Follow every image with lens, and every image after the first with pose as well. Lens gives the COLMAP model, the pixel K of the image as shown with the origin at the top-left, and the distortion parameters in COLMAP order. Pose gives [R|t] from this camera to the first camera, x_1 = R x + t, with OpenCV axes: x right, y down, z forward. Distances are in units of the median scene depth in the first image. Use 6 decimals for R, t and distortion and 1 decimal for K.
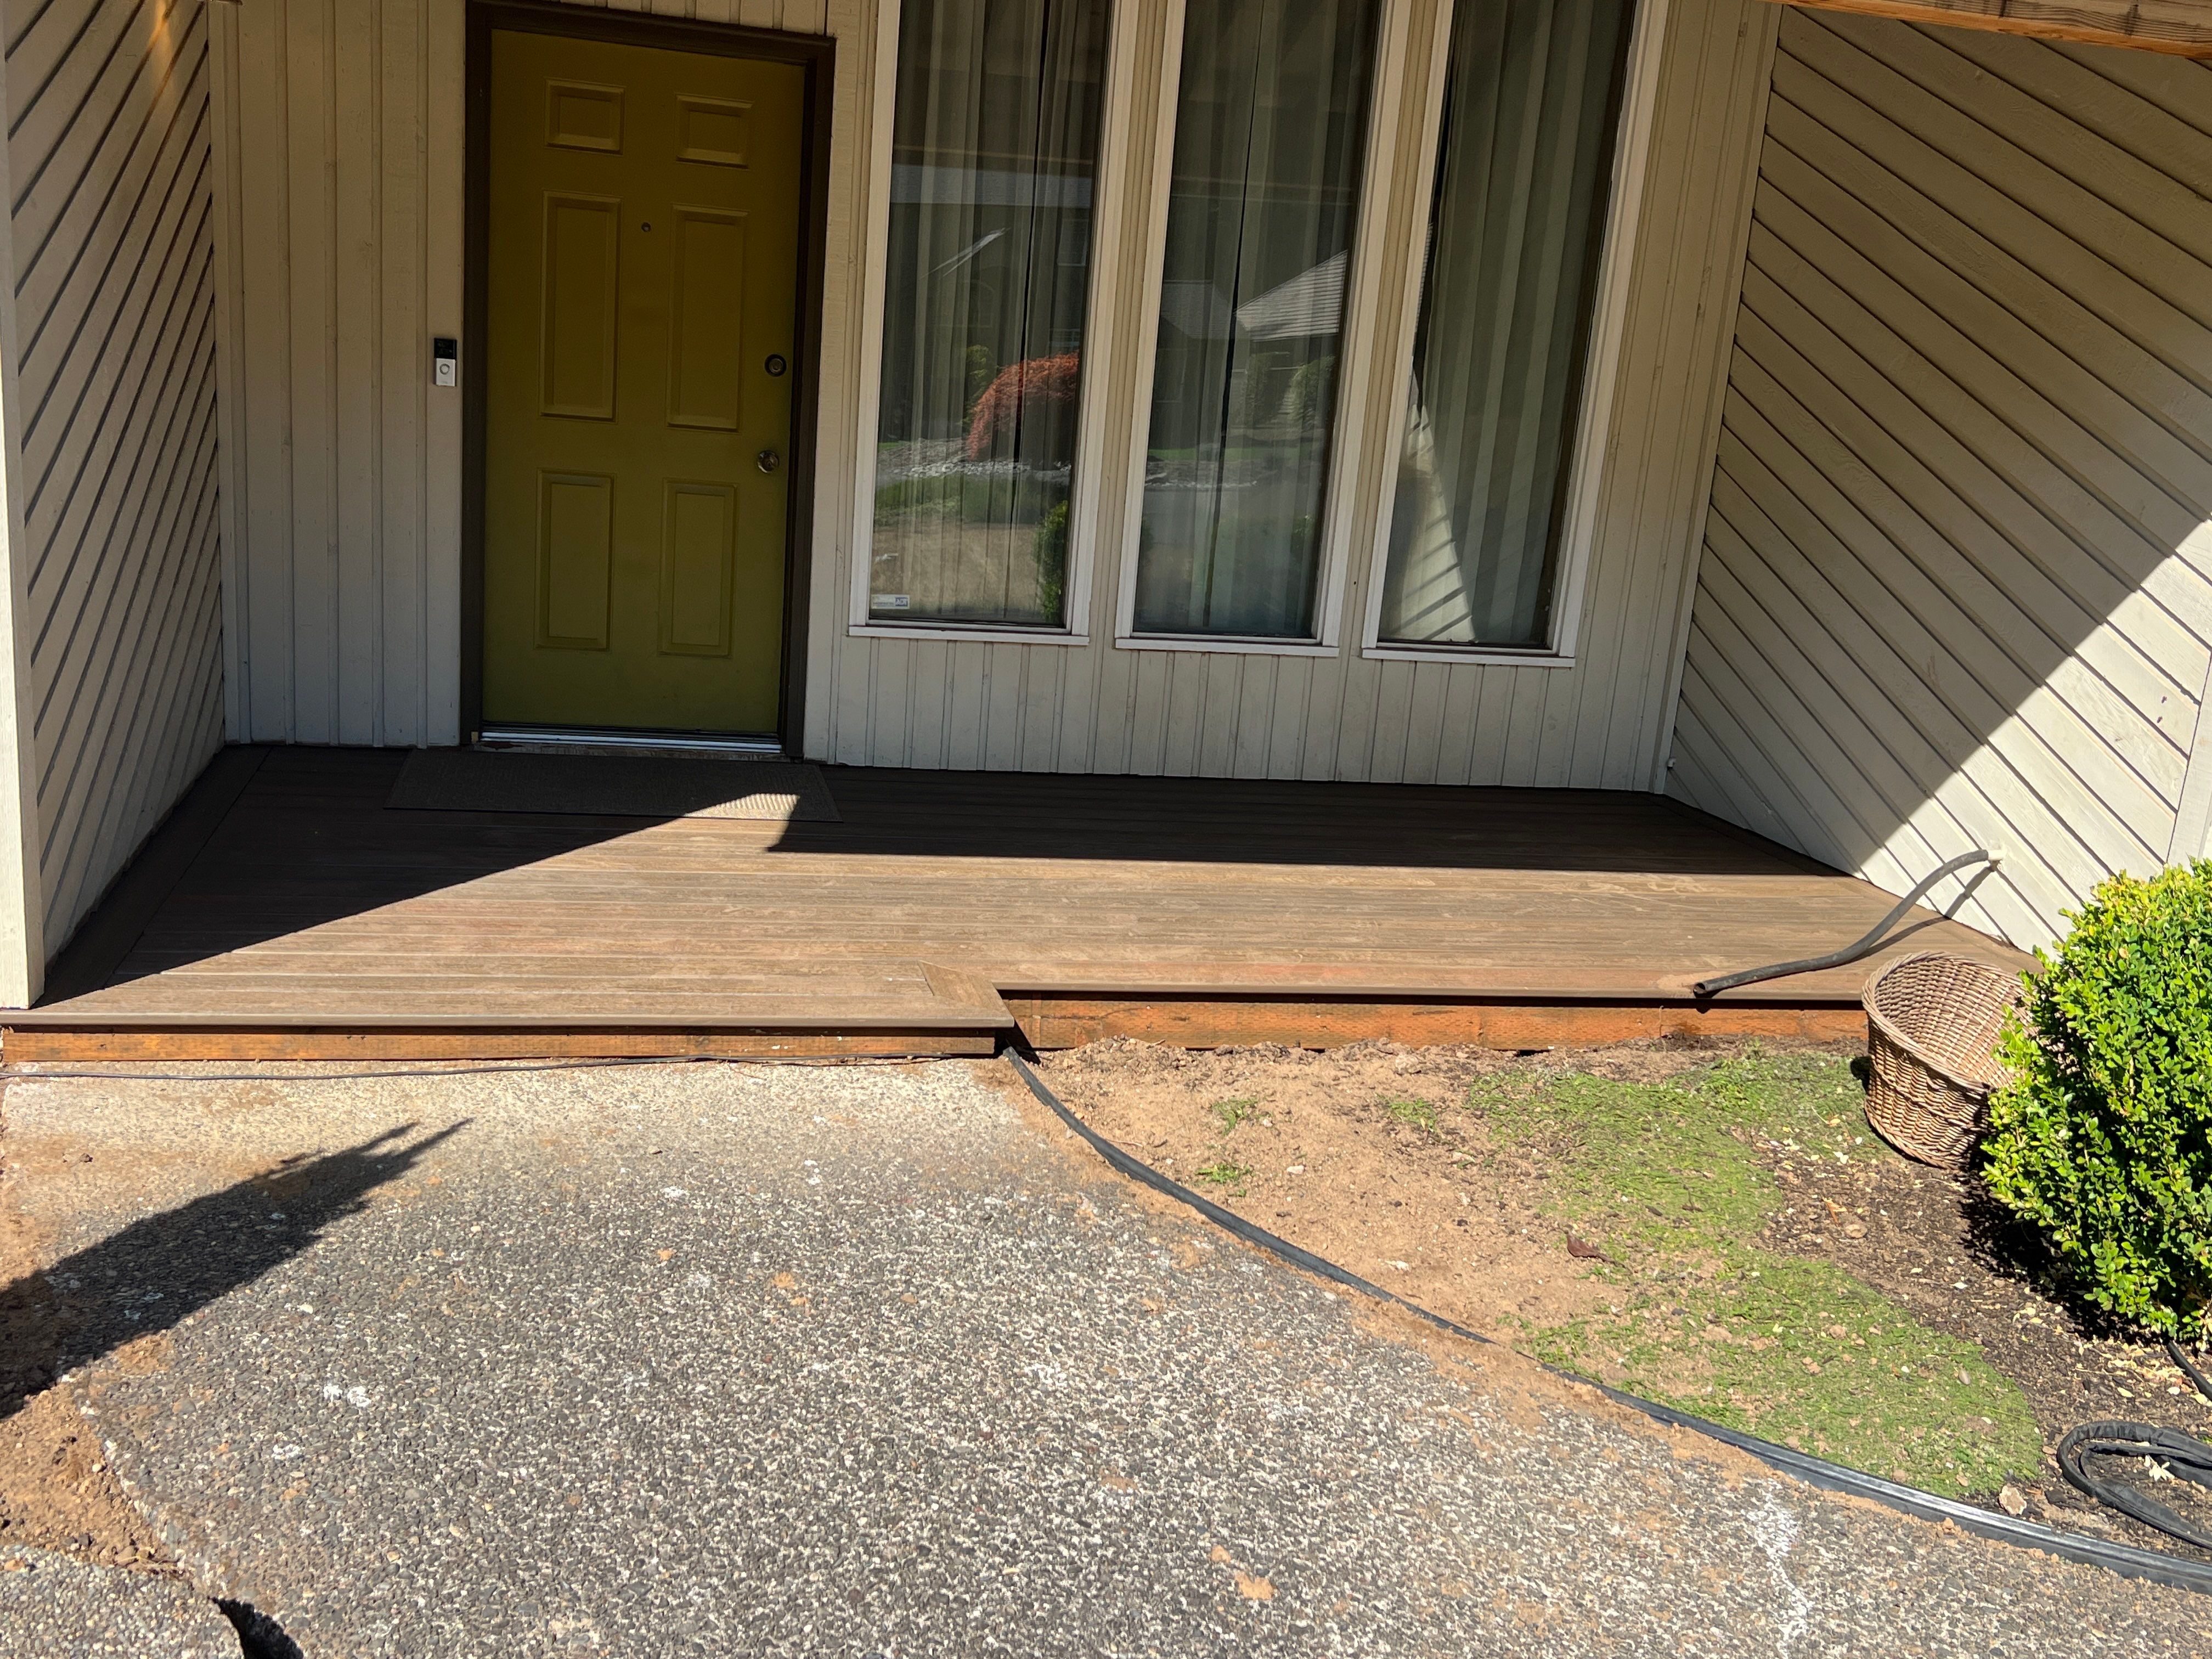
lens RADIAL K [[1954.2, 0, 1097.4], [0, 1954.2, 832.6], [0, 0, 1]] dist [0.014653, 0.002254]
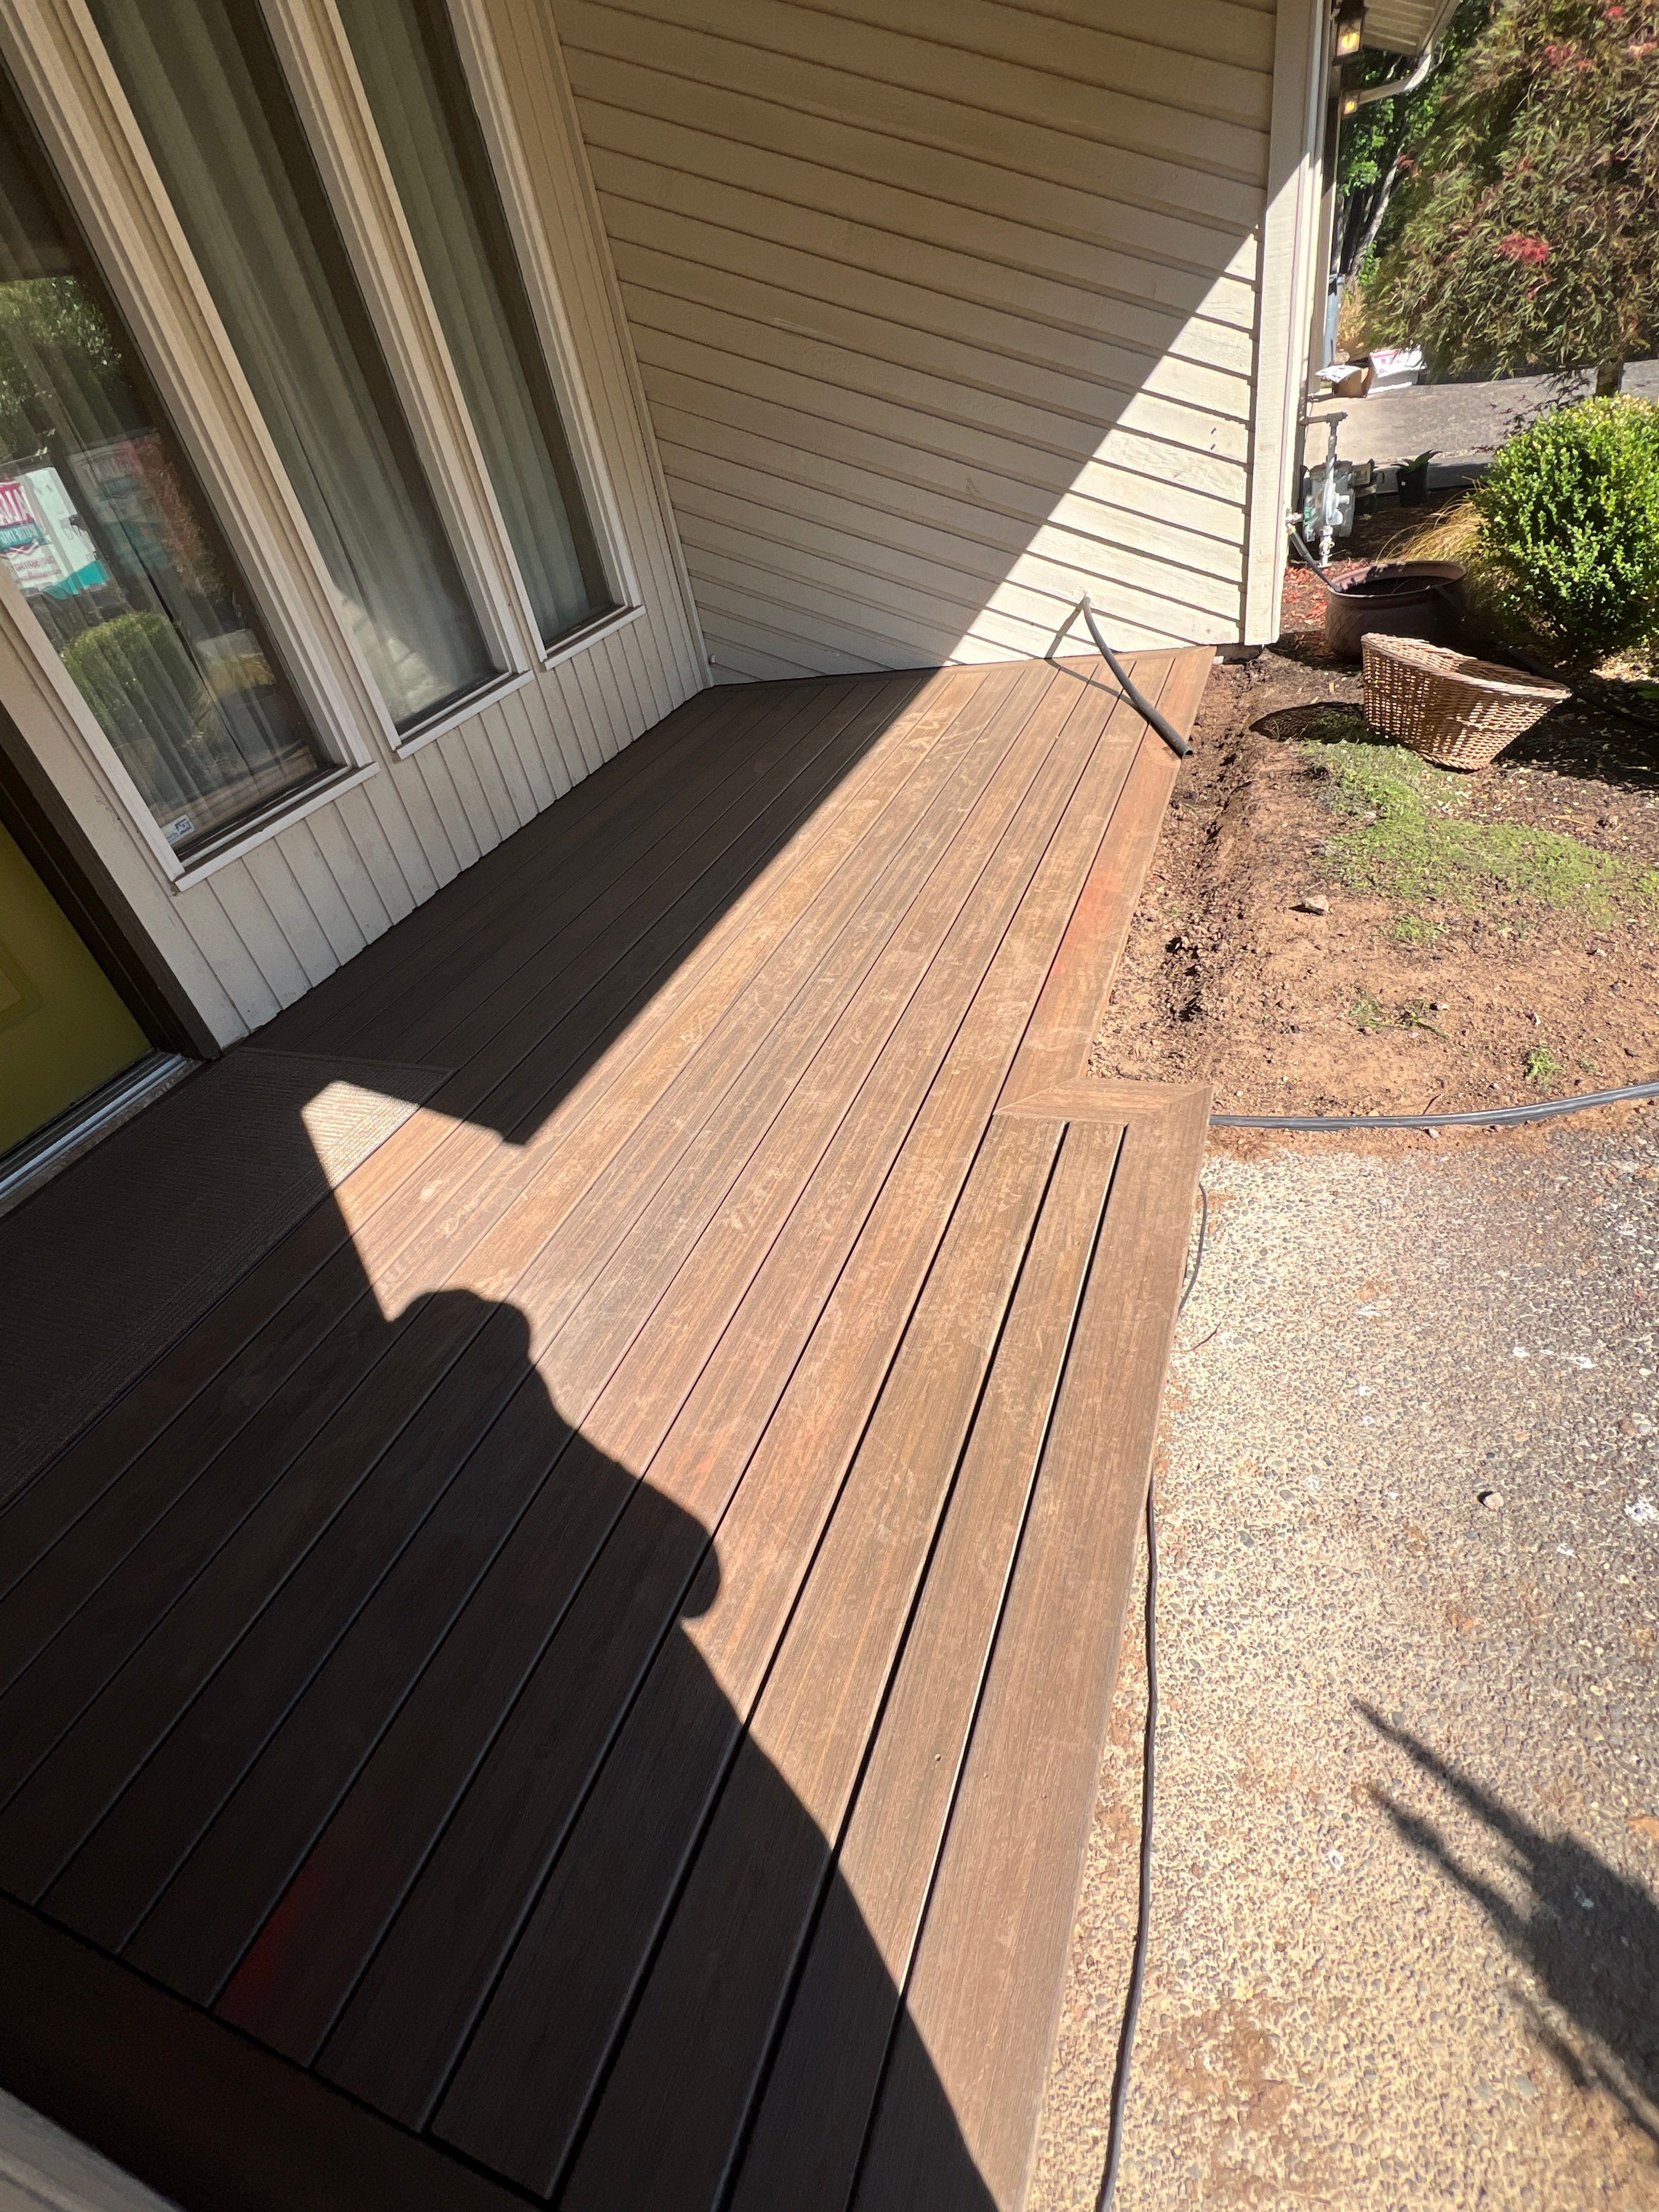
lens RADIAL K [[1065.2, 0, 840.5], [0, 1065.2, 1089.4], [0, 0, 1]] dist [-0.002939, -0.000657]
pose [[0.545336, -0.626578, 0.556784, -0.474953], [0.398918, 0.778205, 0.485038, -0.244773], [-0.737206, -0.042398, 0.674336, 0.886720]]
